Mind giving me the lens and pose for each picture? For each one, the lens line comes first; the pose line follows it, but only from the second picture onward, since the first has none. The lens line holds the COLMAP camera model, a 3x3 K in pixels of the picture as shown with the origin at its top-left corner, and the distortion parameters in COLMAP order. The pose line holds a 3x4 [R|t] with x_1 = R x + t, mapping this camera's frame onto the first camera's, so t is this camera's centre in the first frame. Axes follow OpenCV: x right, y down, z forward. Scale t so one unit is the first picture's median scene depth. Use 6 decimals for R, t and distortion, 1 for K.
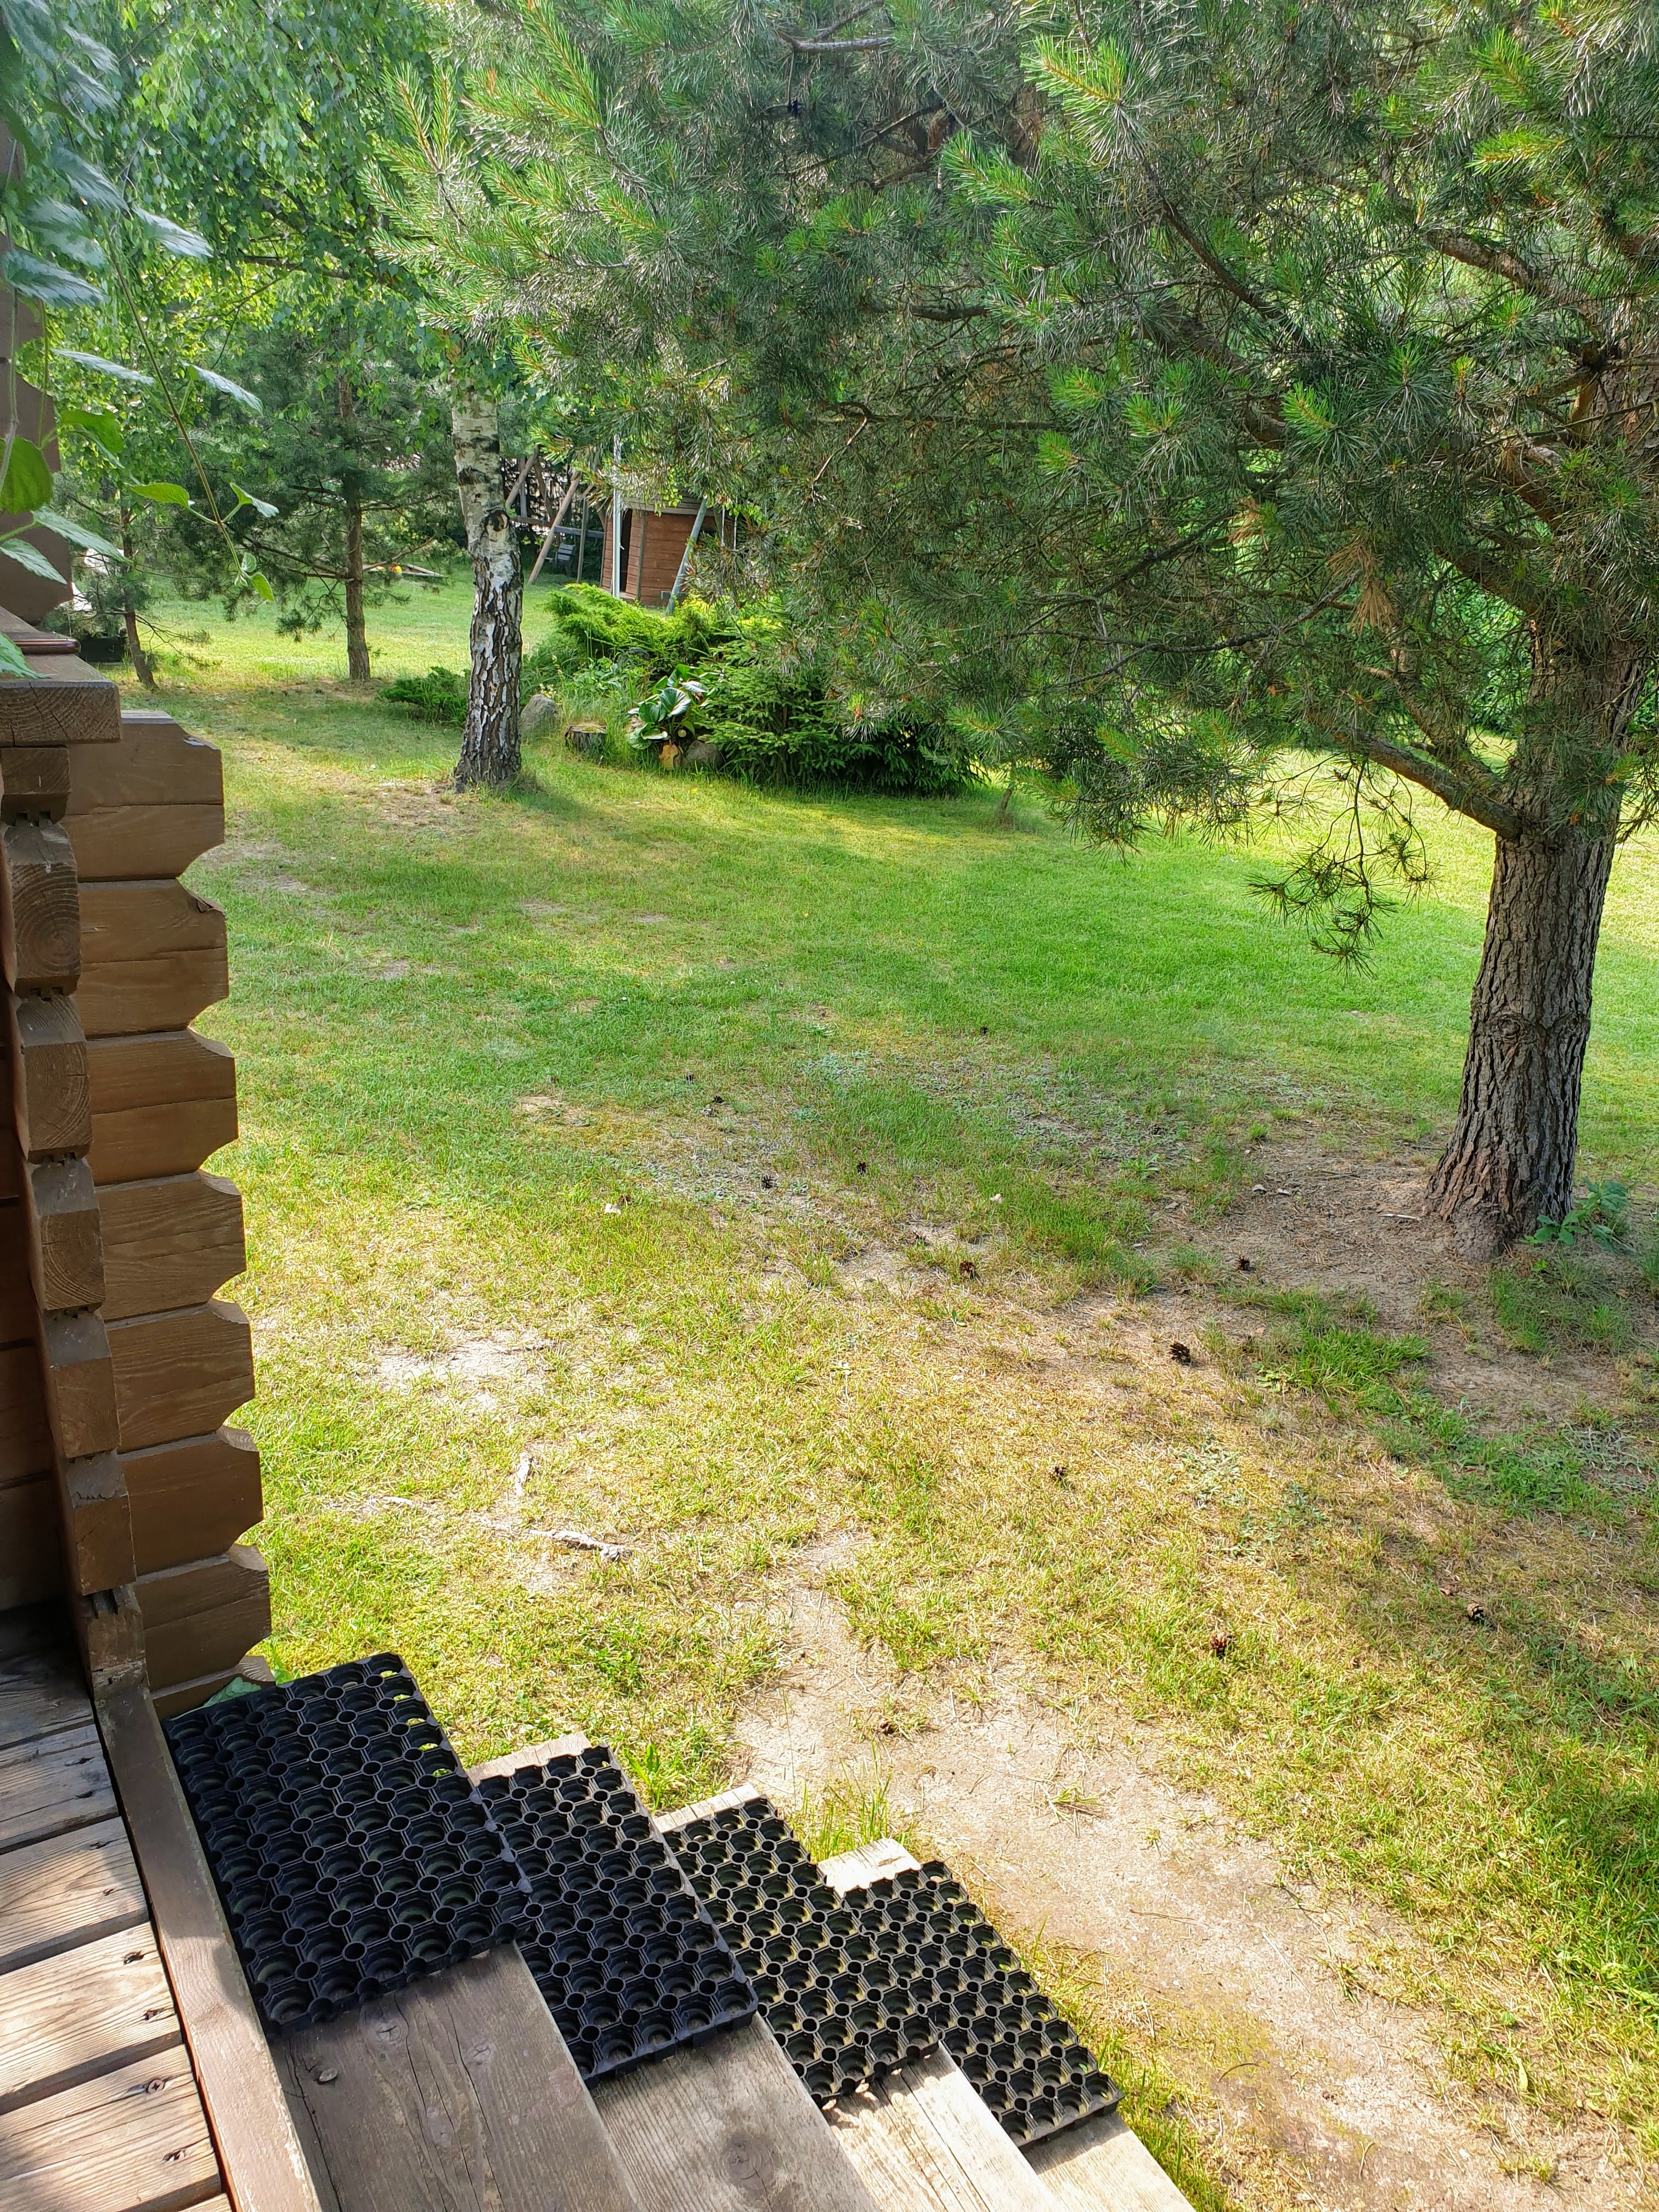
lens RADIAL K [[1733.4, 0, 817.2], [0, 1733.4, 1115.6], [0, 0, 1]] dist [0.028570, -0.033211]
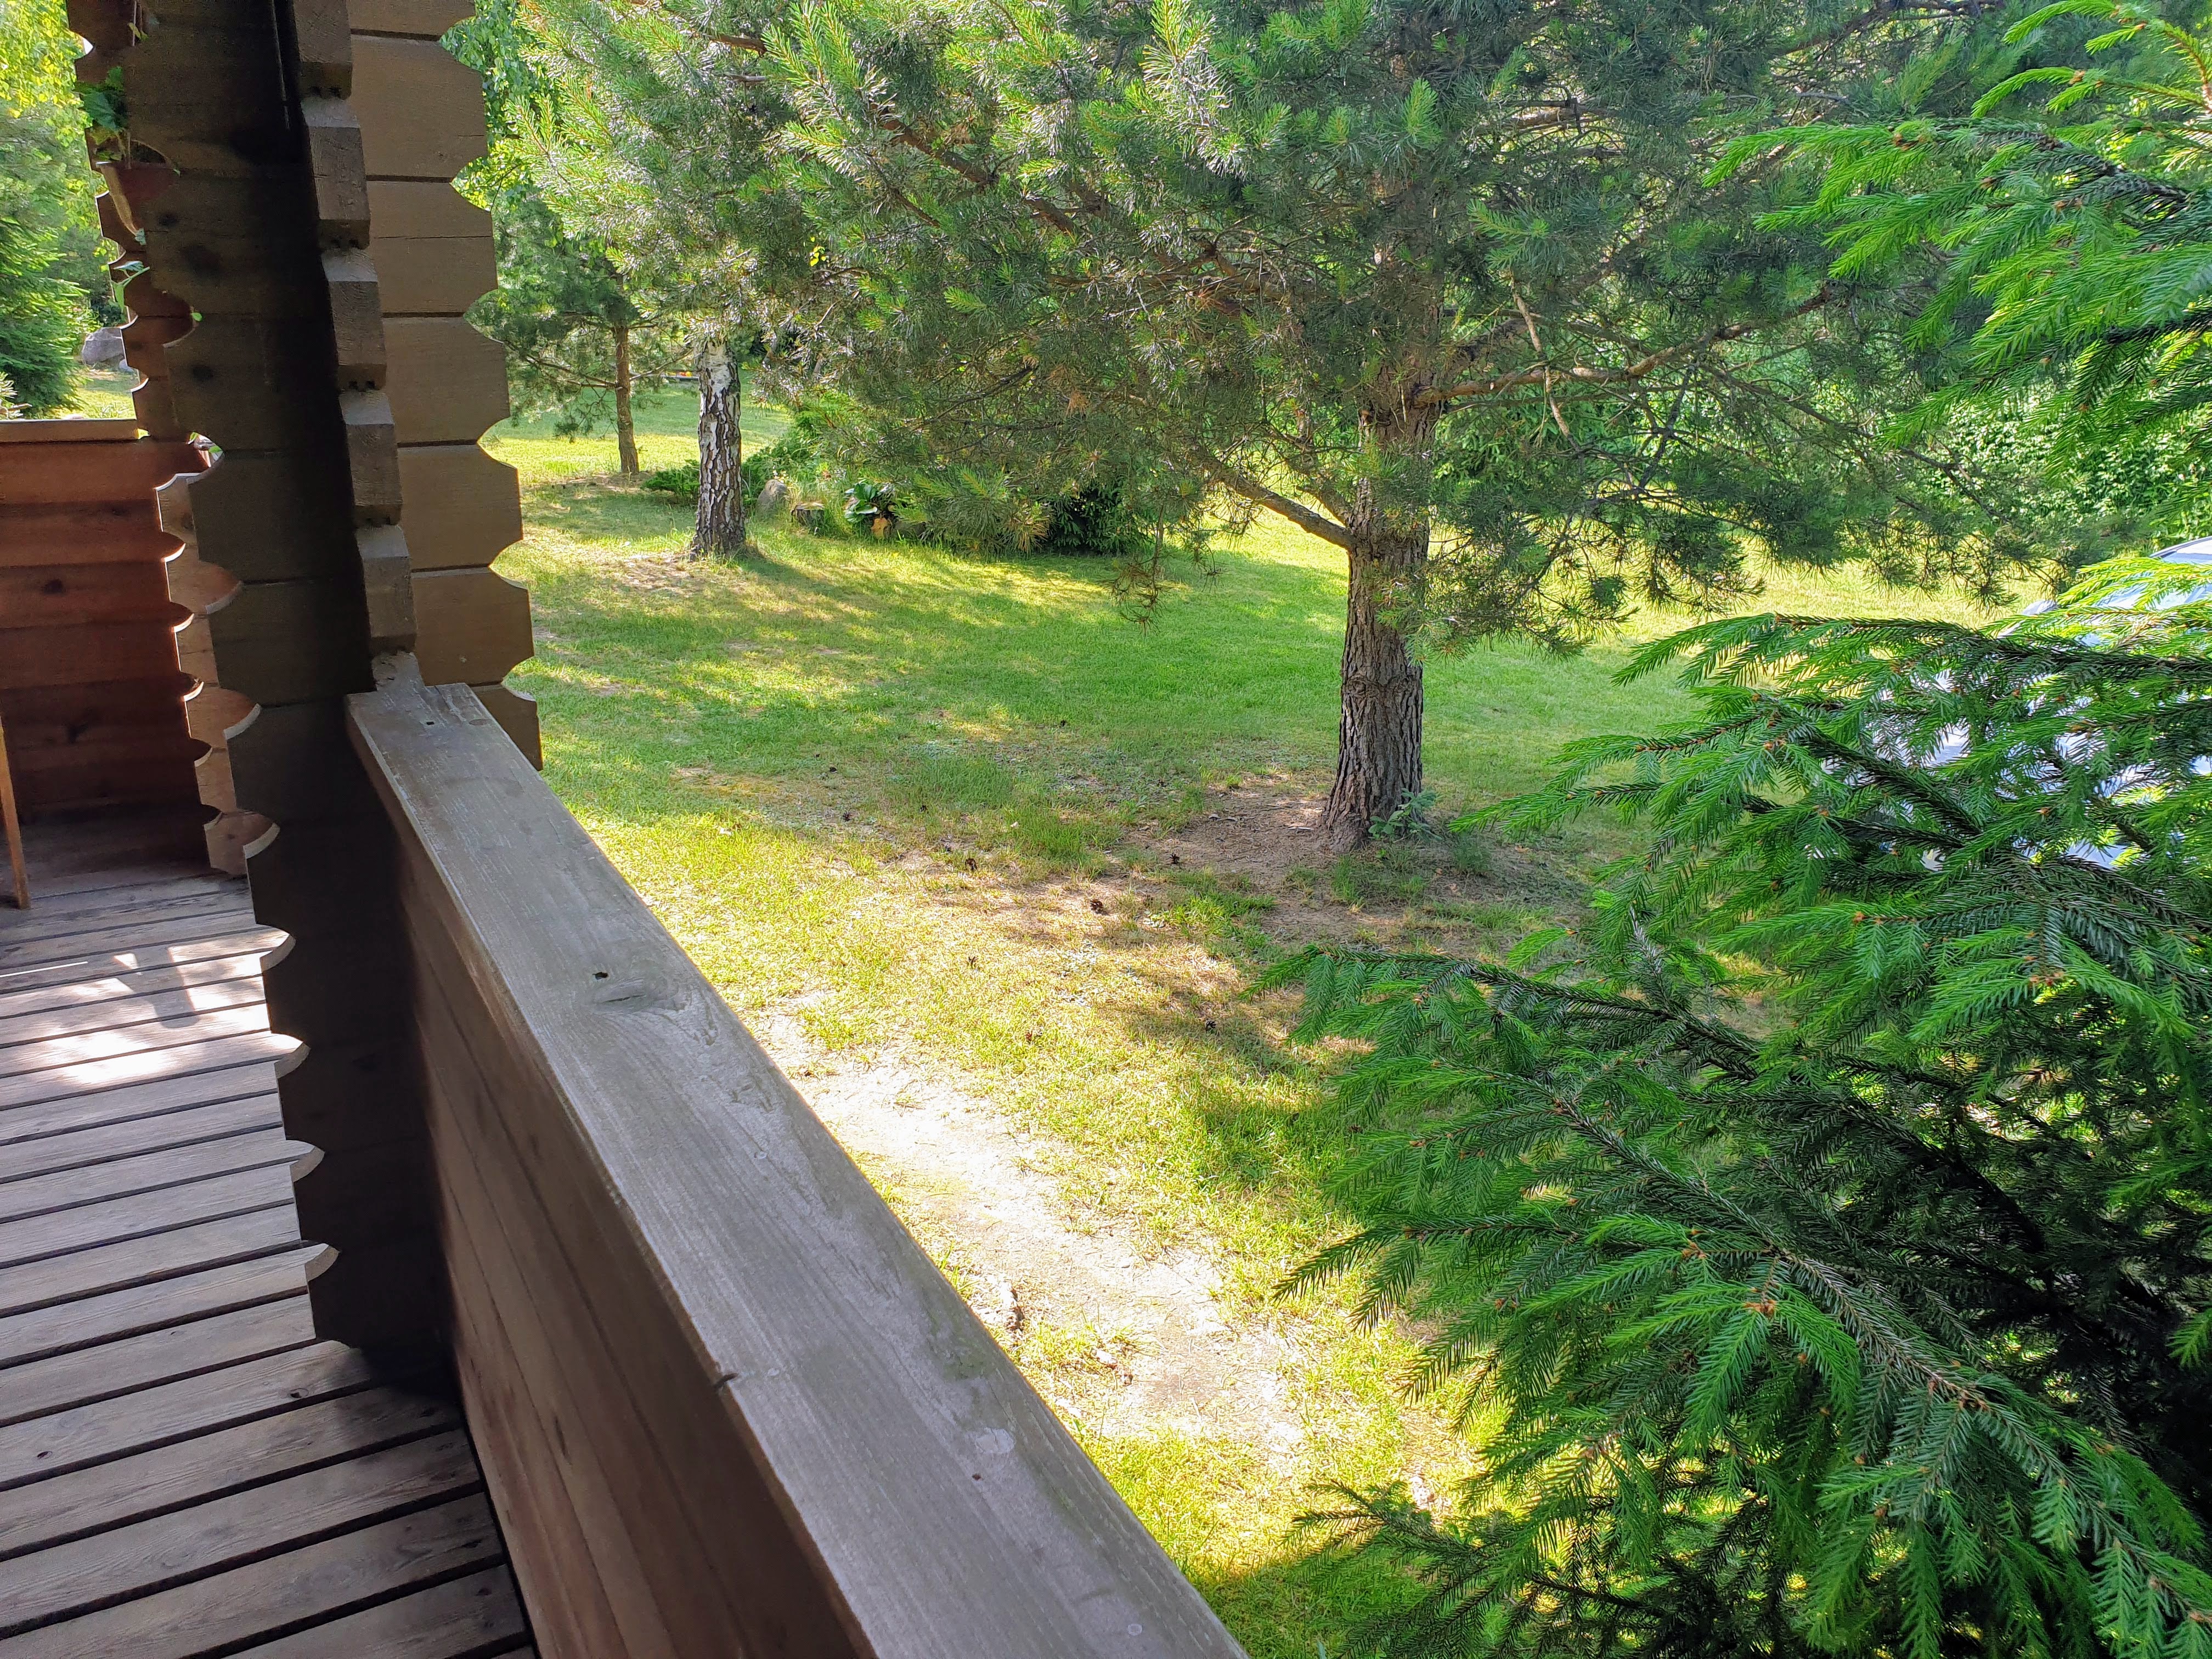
lens RADIAL K [[1733.4, 0, 1097.4], [0, 1733.4, 844.1], [0, 0, 1]] dist [0.028570, -0.033211]
pose [[0.999108, -0.027249, -0.032253, 0.112219], [0.026295, 0.999215, -0.029643, 0.055469], [0.033035, 0.028768, 0.999040, -0.199363]]
